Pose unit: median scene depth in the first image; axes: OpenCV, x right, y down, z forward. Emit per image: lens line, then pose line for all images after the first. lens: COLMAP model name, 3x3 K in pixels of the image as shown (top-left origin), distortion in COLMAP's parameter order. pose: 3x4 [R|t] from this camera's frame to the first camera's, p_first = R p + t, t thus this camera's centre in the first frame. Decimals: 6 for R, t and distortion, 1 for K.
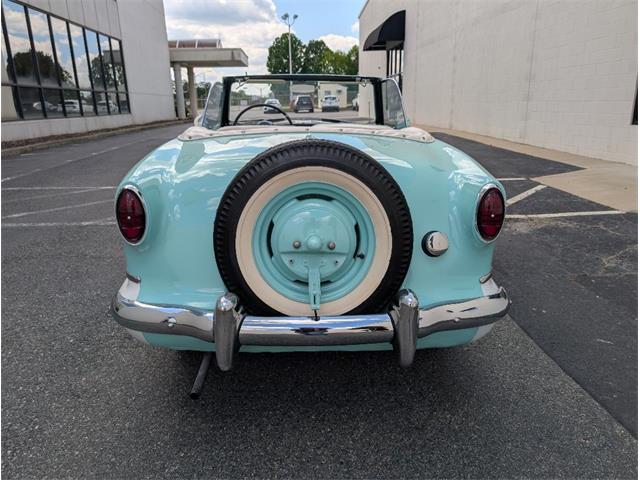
lens RADIAL K [[459.3, 0, 314.9], [0, 459.3, 234.8], [0, 0, 1]] dist [0.012247, -0.012324]
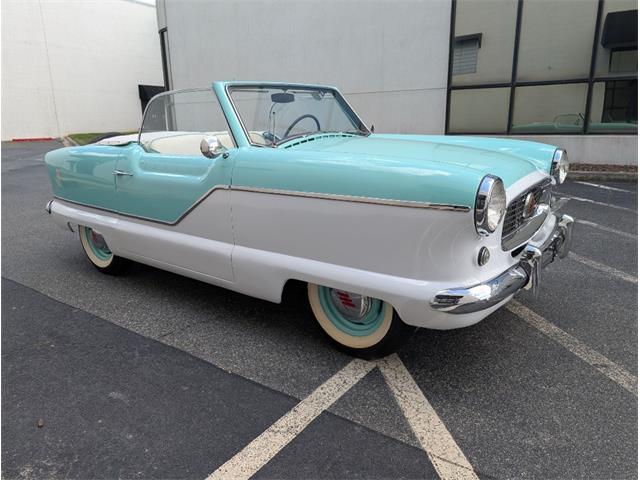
lens RADIAL K [[459.3, 0, 314.6], [0, 459.3, 243.9], [0, 0, 1]] dist [0.012247, -0.012324]
pose [[-0.632771, 0.221928, -0.741855, 0.079301], [-0.185165, 0.886888, 0.423253, -0.055005], [0.751874, 0.405188, -0.520104, 0.196770]]
